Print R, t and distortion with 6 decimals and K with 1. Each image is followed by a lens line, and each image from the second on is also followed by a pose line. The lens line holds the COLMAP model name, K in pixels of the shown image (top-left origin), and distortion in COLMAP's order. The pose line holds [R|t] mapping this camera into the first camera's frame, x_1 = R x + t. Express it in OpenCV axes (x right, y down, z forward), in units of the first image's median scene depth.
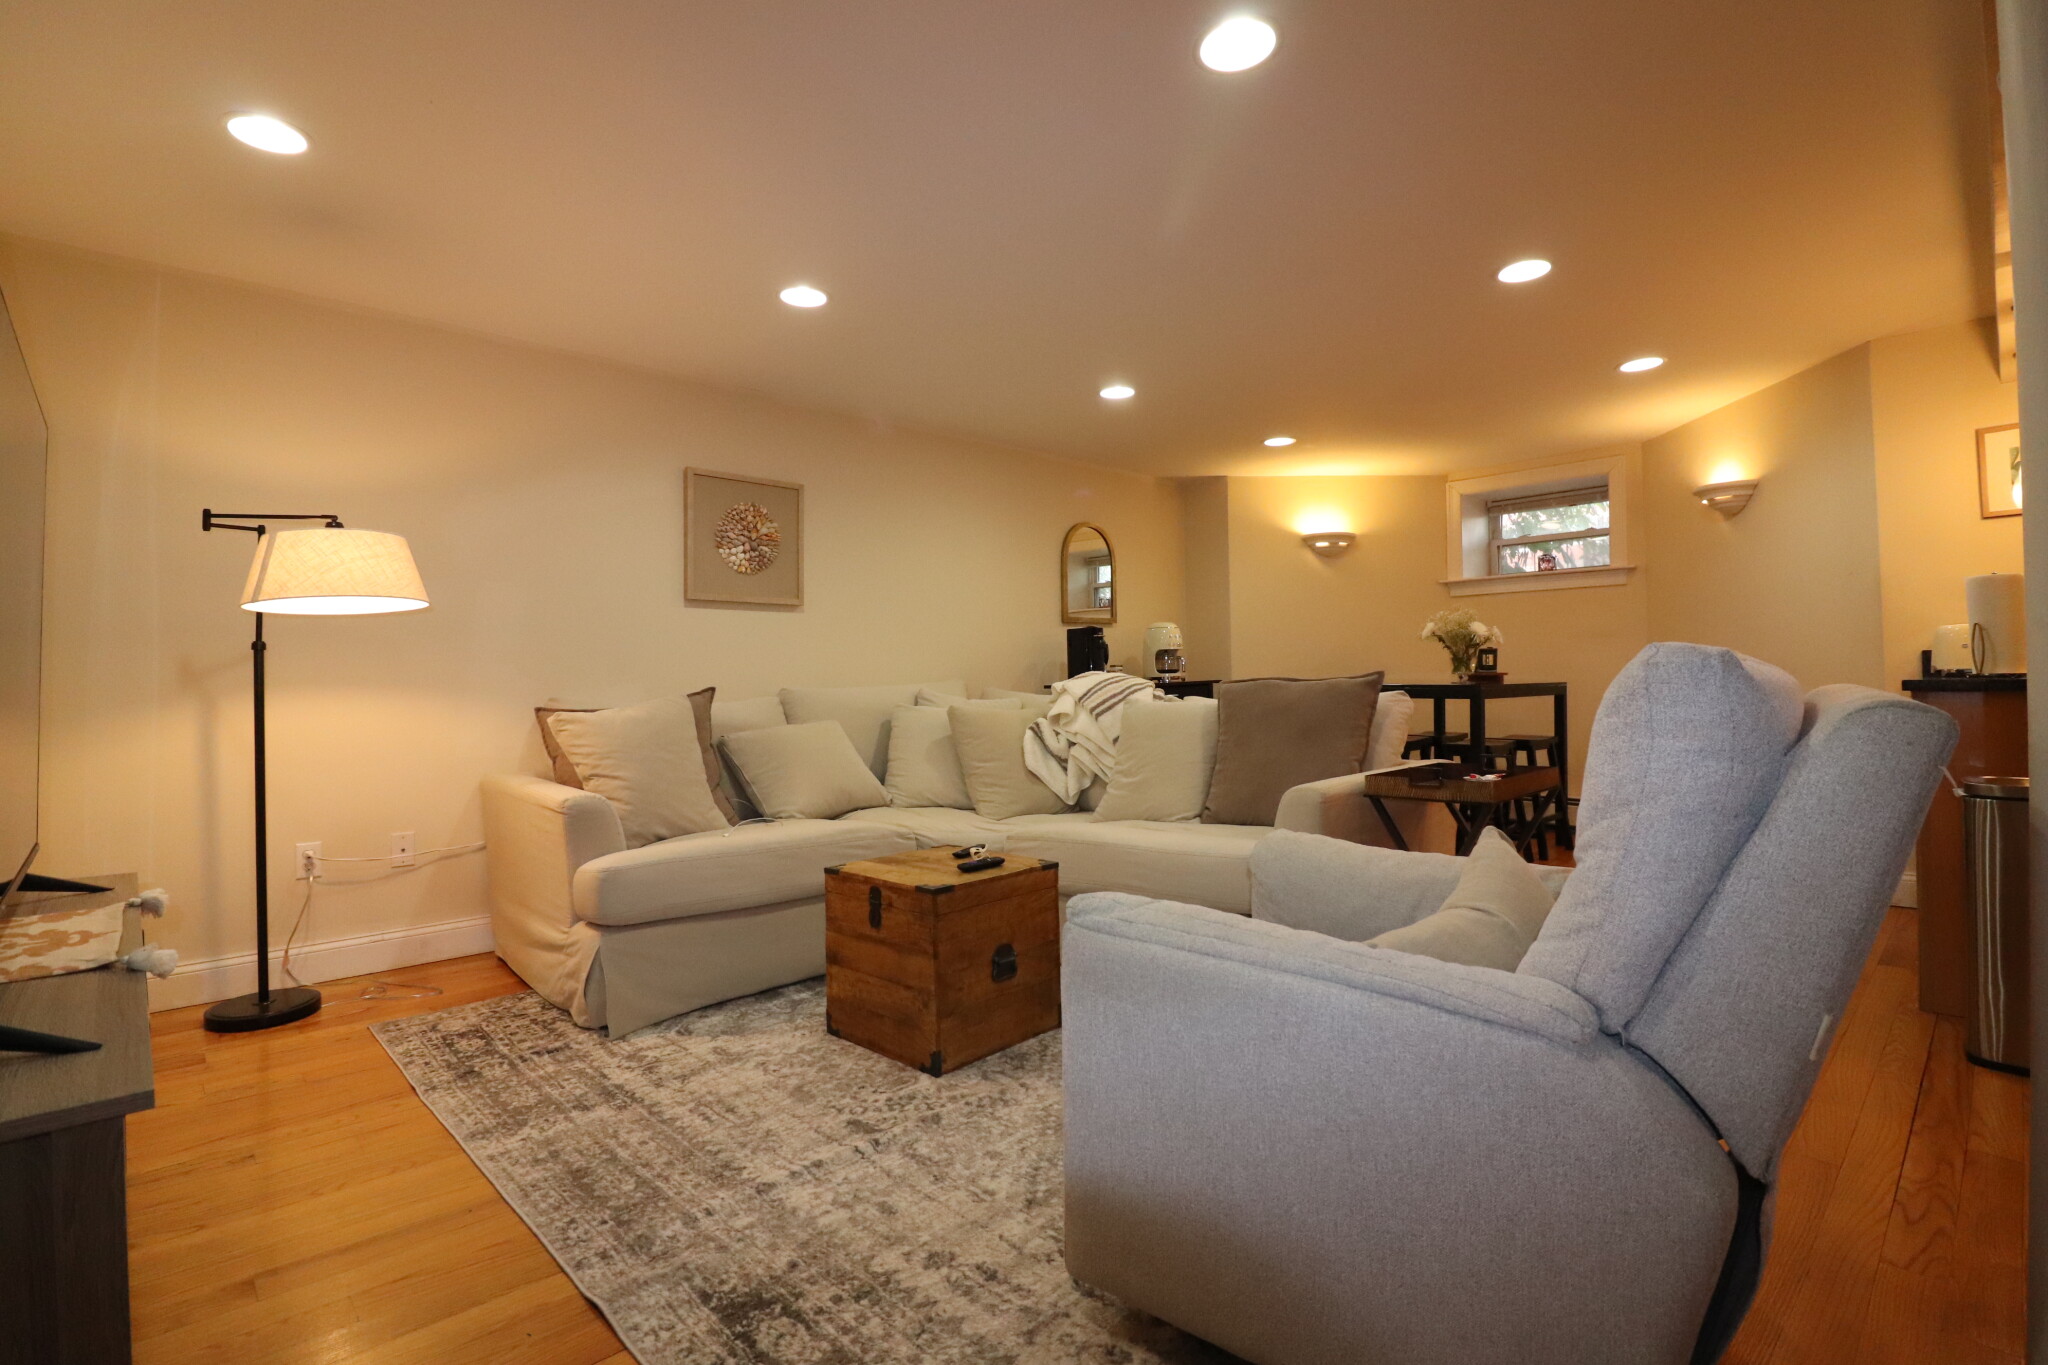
lens RADIAL K [[954.5, 0, 1011.0], [0, 954.5, 676.9], [0, 0, 1]] dist [-0.010373, -0.002216]
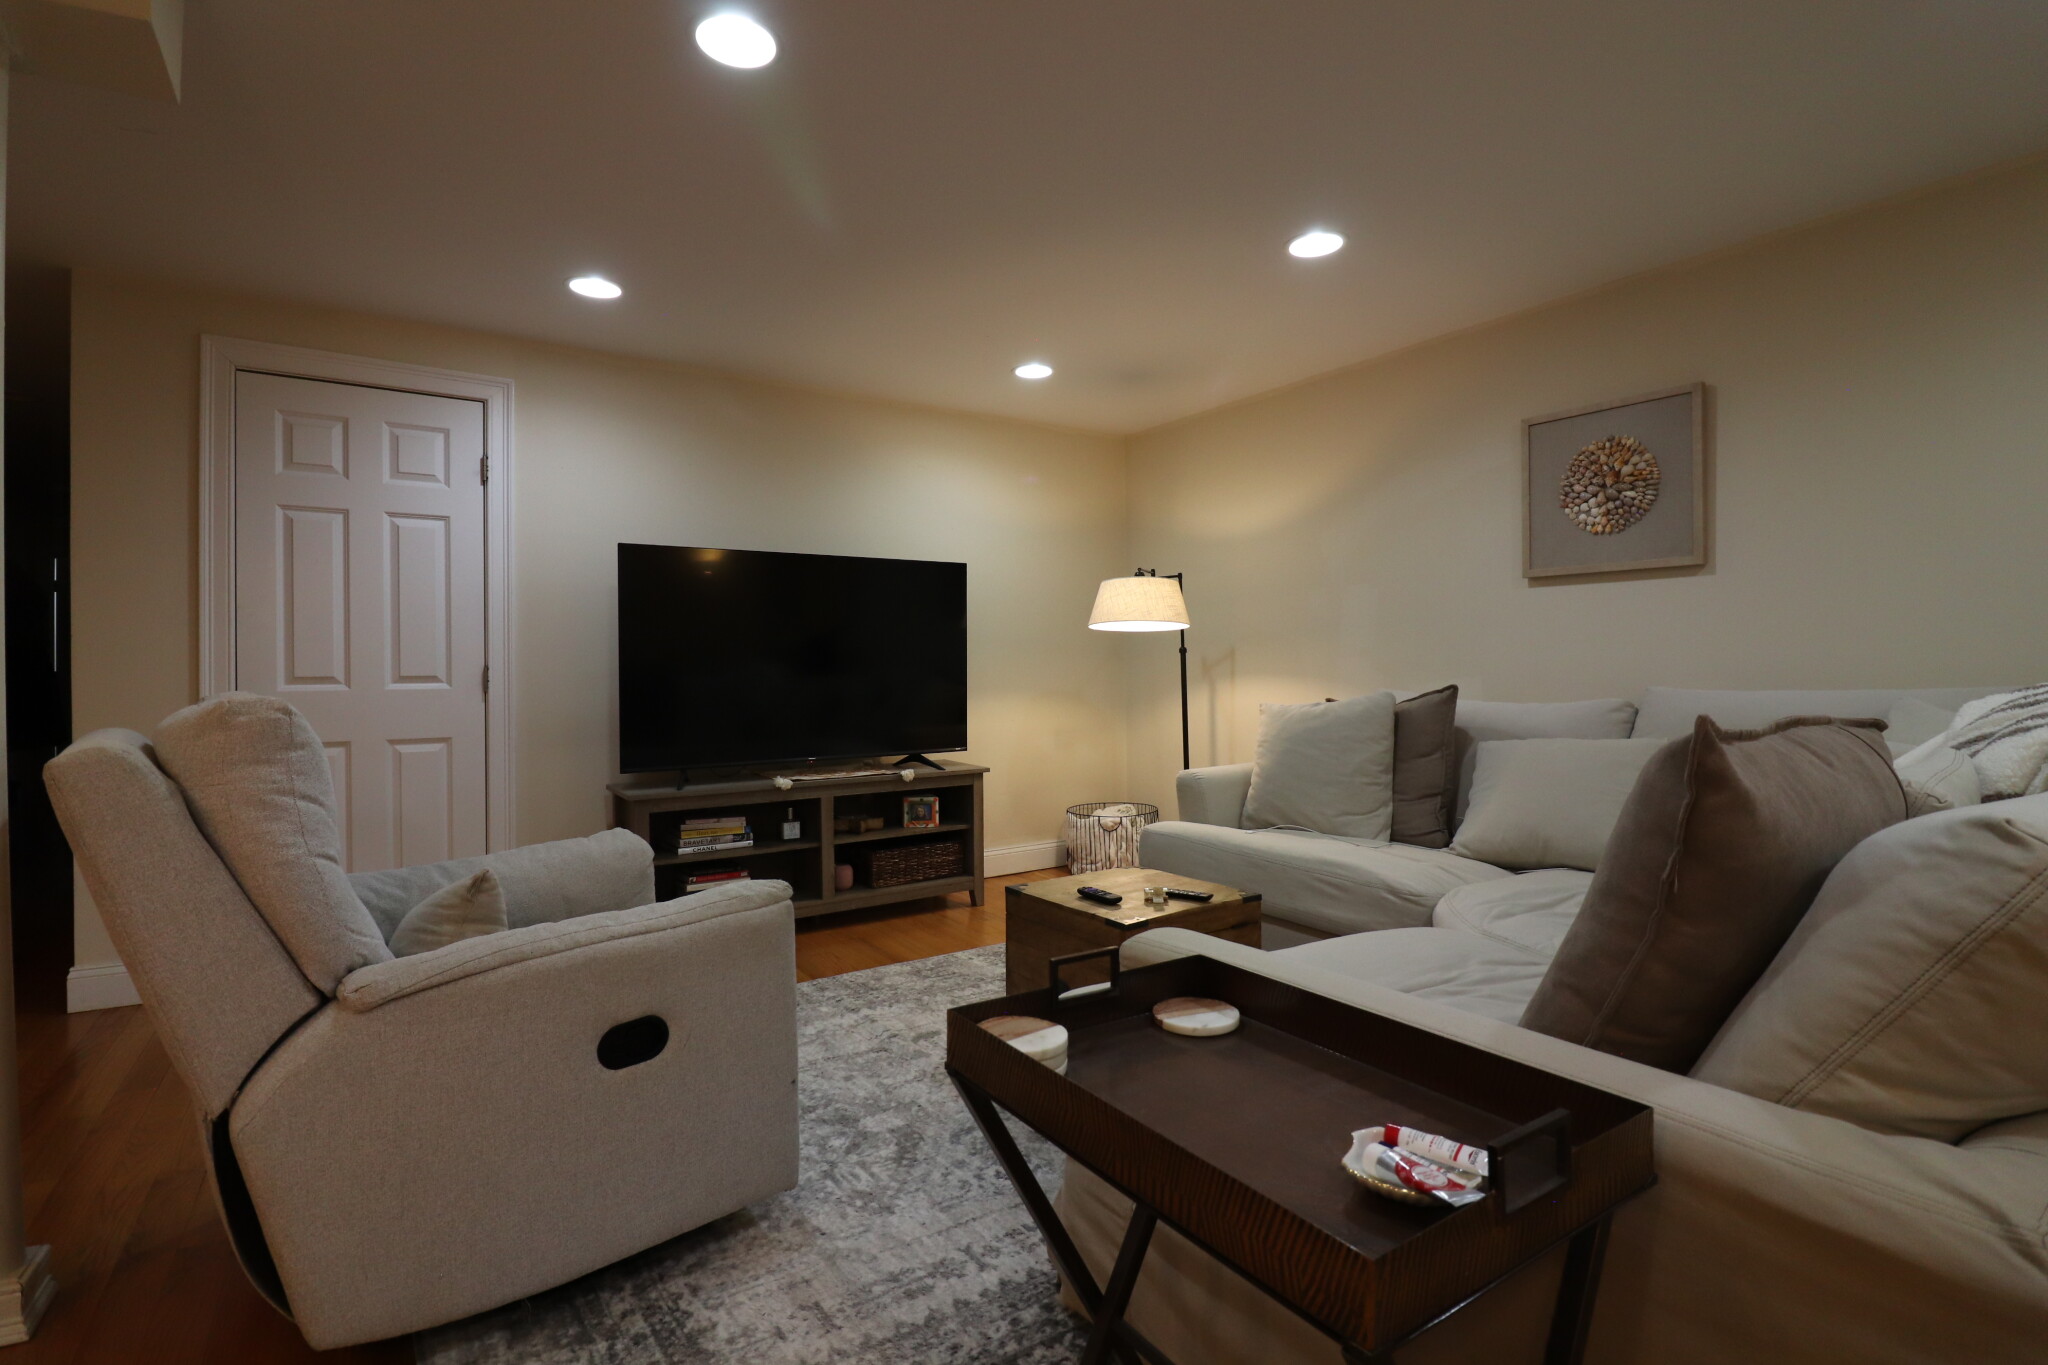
lens RADIAL K [[954.5, 0, 1019.7], [0, 954.5, 689.5], [0, 0, 1]] dist [-0.010373, -0.002216]
pose [[-0.164251, 0.041530, -0.985544, 0.545787], [0.016258, 0.999092, 0.039392, -0.023277], [0.986285, -0.009552, -0.164777, 0.679343]]
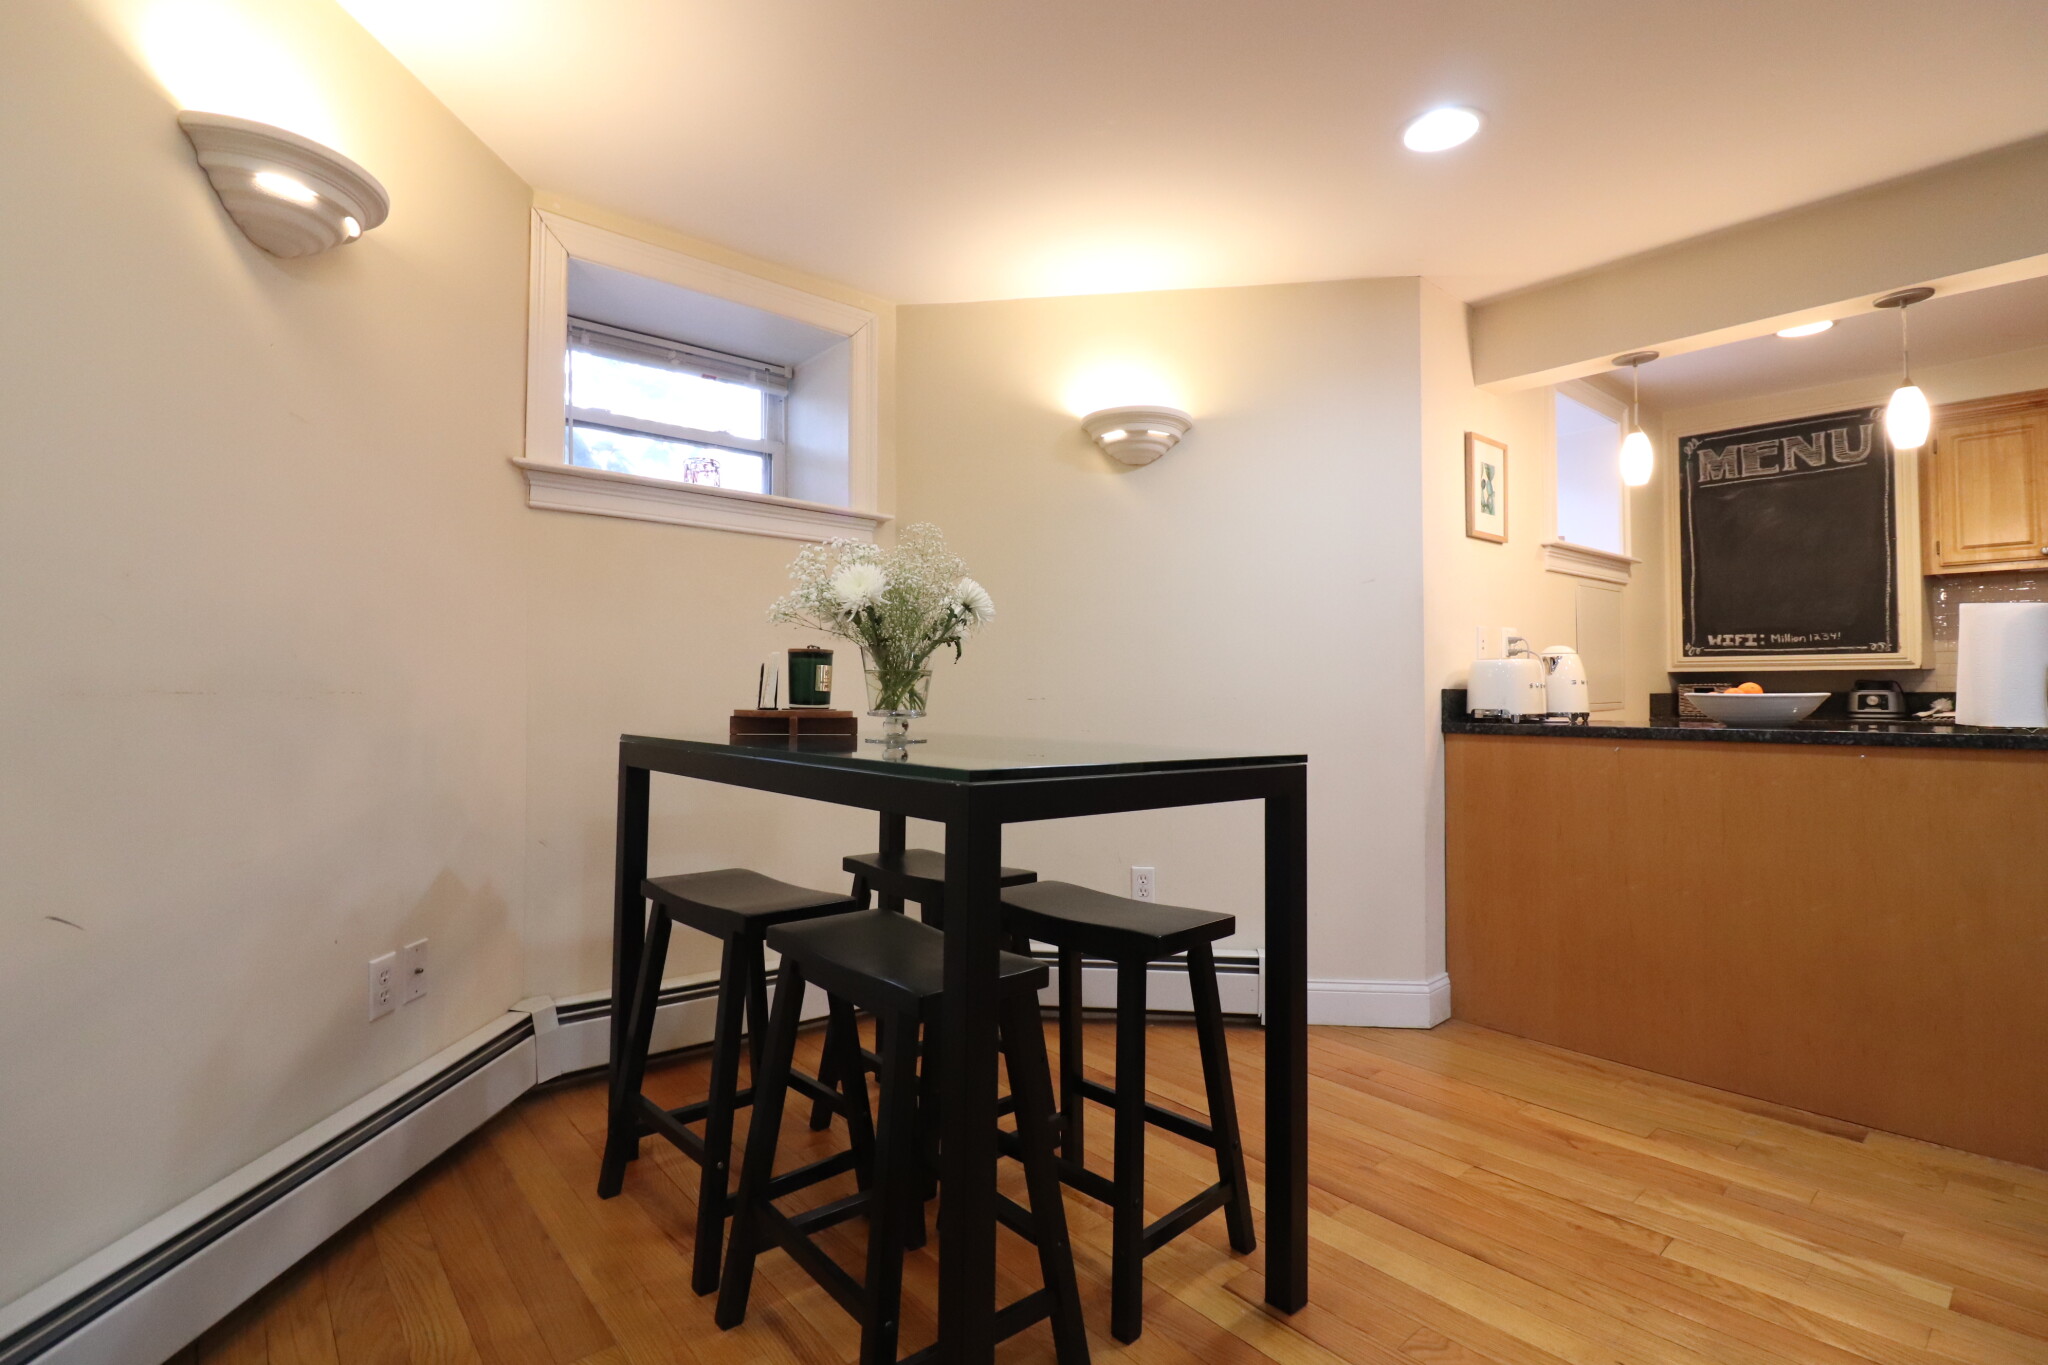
lens RADIAL K [[954.5, 0, 1020.6], [0, 954.5, 667.9], [0, 0, 1]] dist [-0.010373, -0.002216]
pose [[0.048827, 0.039036, 0.998044, 0.140229], [-0.011187, 0.999195, -0.038534, -0.009913], [-0.998745, -0.009283, 0.049224, 1.178681]]
